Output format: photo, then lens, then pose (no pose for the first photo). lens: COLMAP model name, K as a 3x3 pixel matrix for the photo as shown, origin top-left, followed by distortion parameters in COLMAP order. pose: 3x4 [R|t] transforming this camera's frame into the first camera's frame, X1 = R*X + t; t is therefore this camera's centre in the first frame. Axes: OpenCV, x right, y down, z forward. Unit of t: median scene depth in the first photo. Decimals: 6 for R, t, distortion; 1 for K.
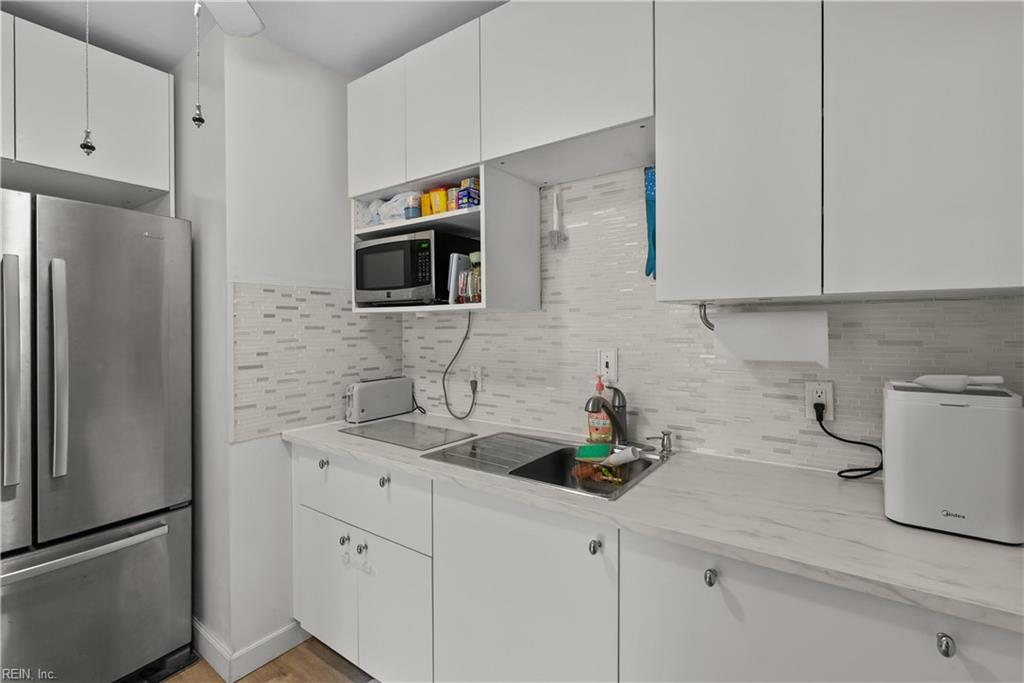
lens RADIAL K [[465.1, 0, 507.5], [0, 465.1, 335.7], [0, 0, 1]] dist [-0.002477, -0.000094]
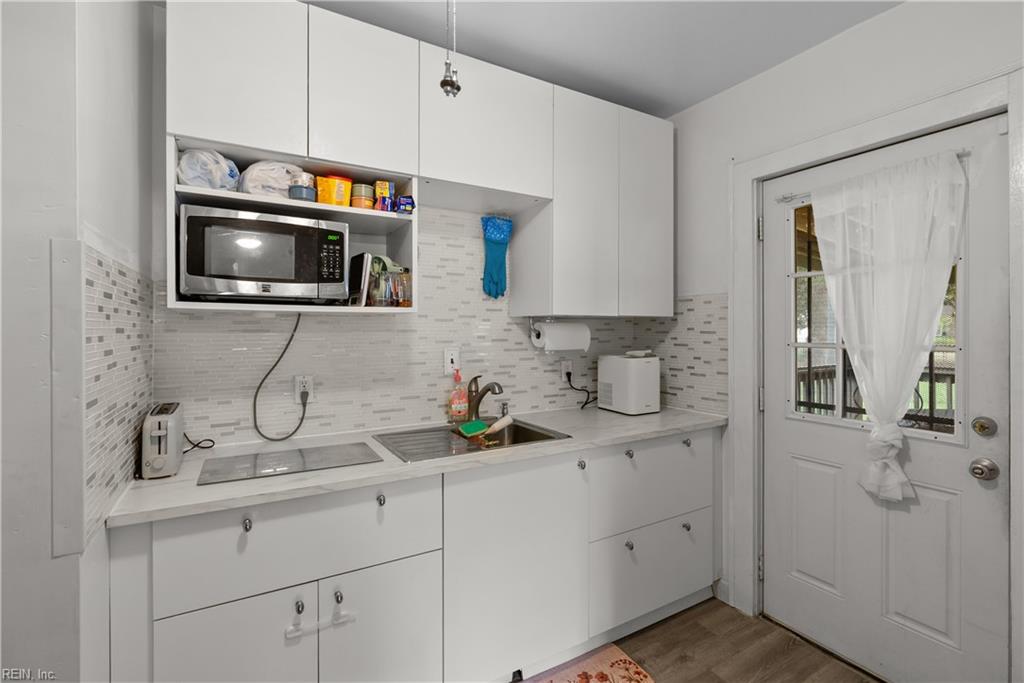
lens RADIAL K [[465.1, 0, 509.3], [0, 465.1, 334.6], [0, 0, 1]] dist [-0.002477, -0.000094]
pose [[0.414626, -0.002328, 0.909989, -0.842758], [0.020349, 0.999770, -0.006714, 0.002771], [-0.909764, 0.021302, 0.414578, 0.332130]]
